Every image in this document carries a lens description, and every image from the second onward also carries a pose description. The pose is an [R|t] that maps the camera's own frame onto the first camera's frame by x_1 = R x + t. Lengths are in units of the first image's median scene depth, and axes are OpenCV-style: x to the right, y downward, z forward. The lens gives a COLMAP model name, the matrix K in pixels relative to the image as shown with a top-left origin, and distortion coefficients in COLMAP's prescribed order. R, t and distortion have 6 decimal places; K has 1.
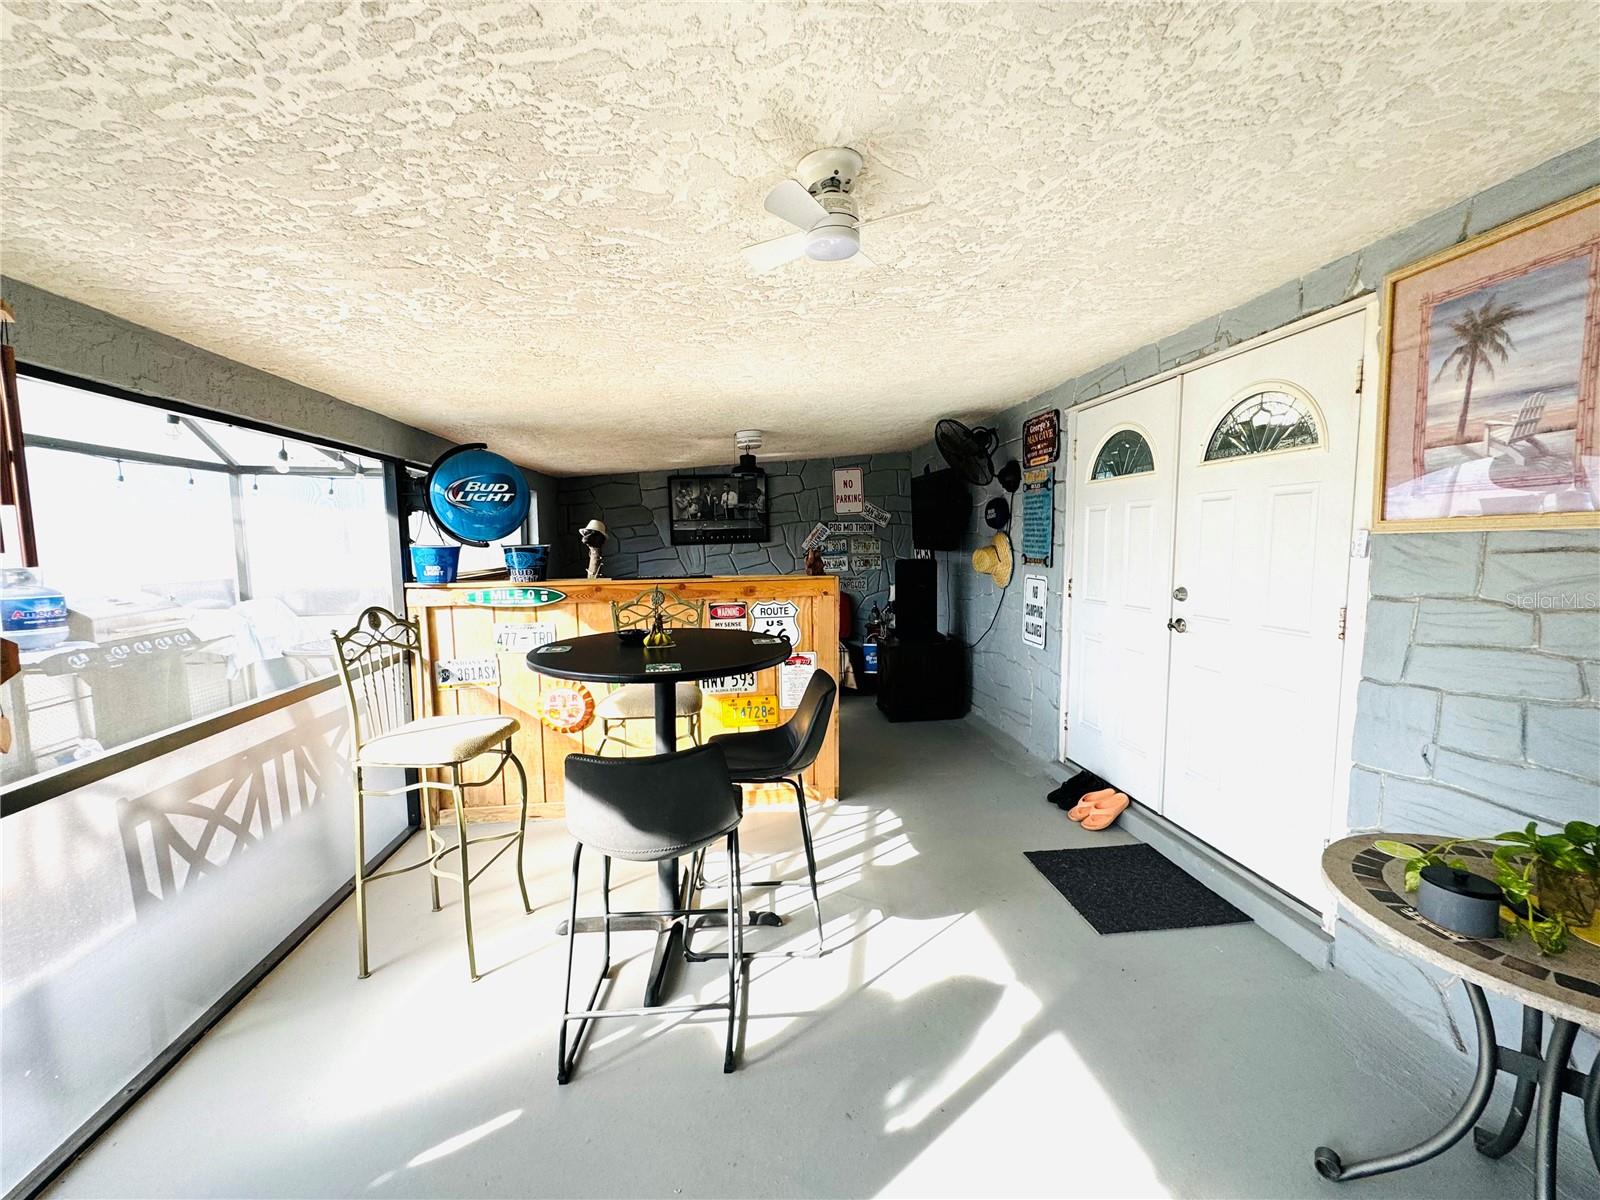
lens RADIAL K [[642.9, 0, 796.8], [0, 642.9, 599.7], [0, 0, 1]] dist [0.000135, -0.000140]
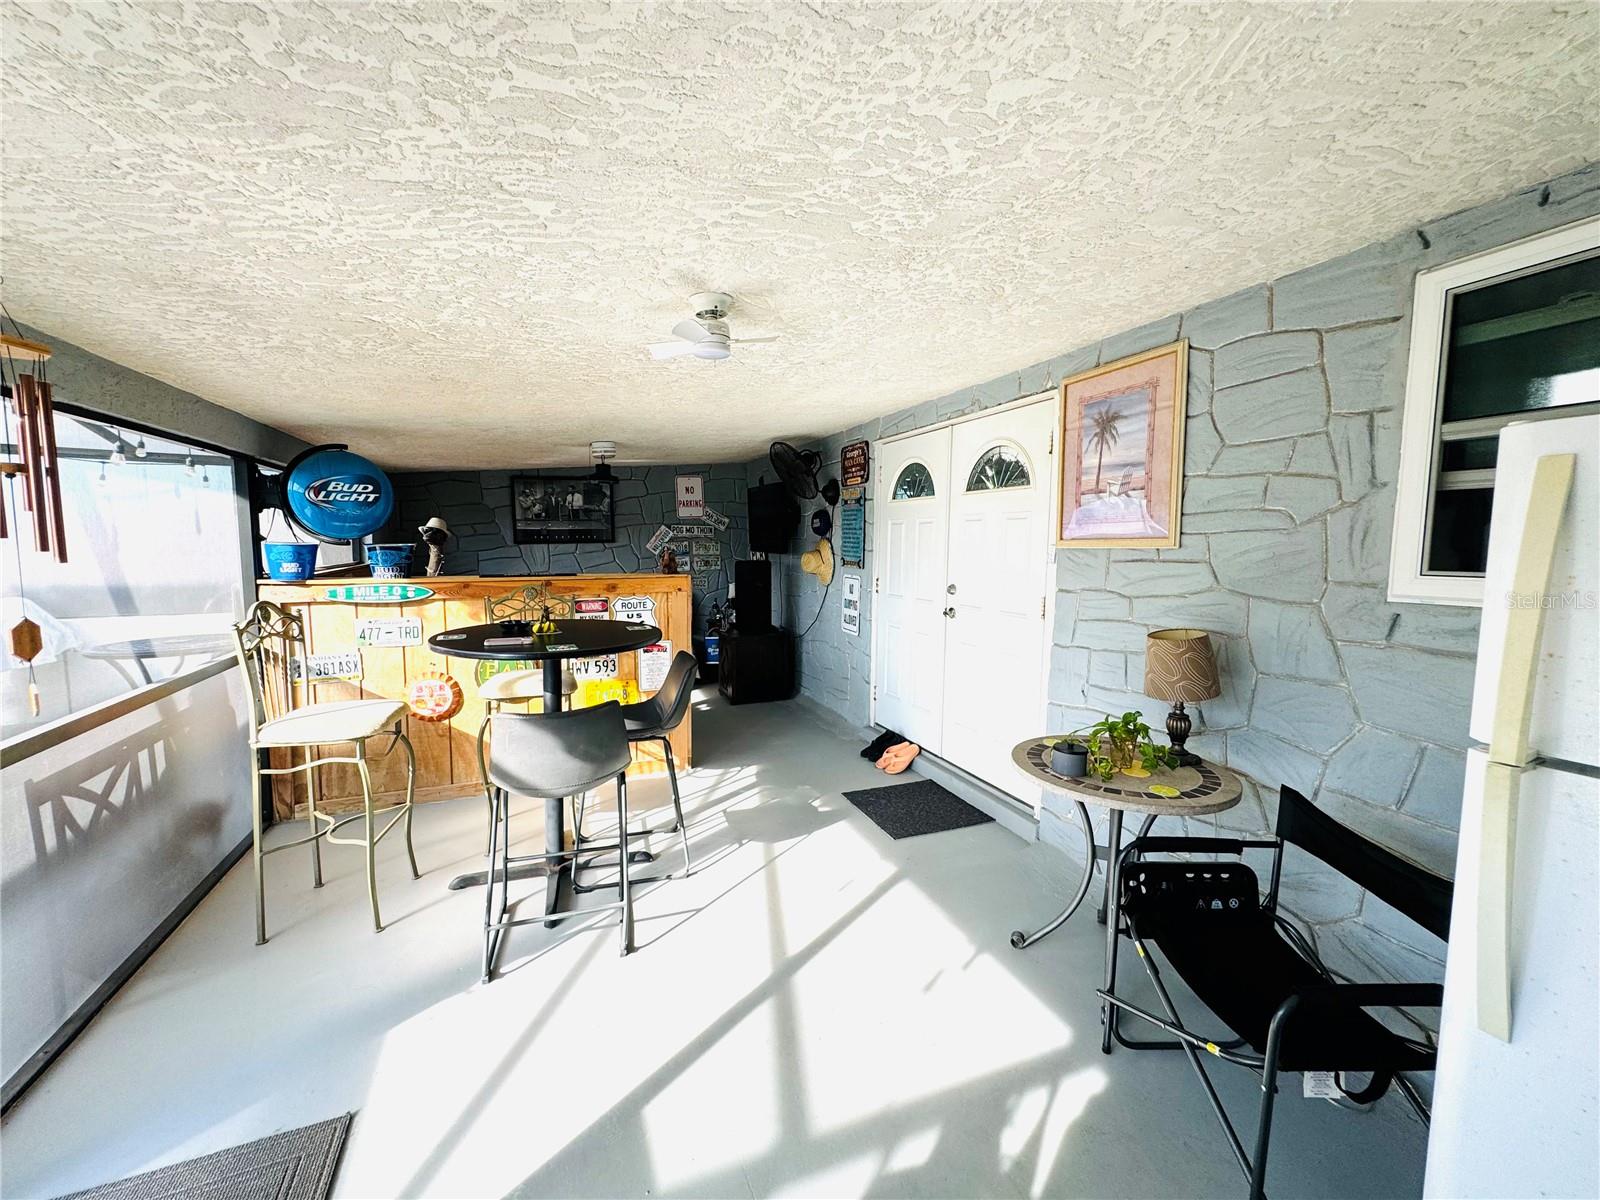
lens RADIAL K [[642.9, 0, 798.9], [0, 642.9, 599.2], [0, 0, 1]] dist [0.000135, -0.000140]
pose [[0.965102, -0.005060, 0.261826, -0.084116], [0.005178, 0.999987, 0.000237, 0.013454], [-0.261824, 0.001127, 0.965115, -0.287501]]
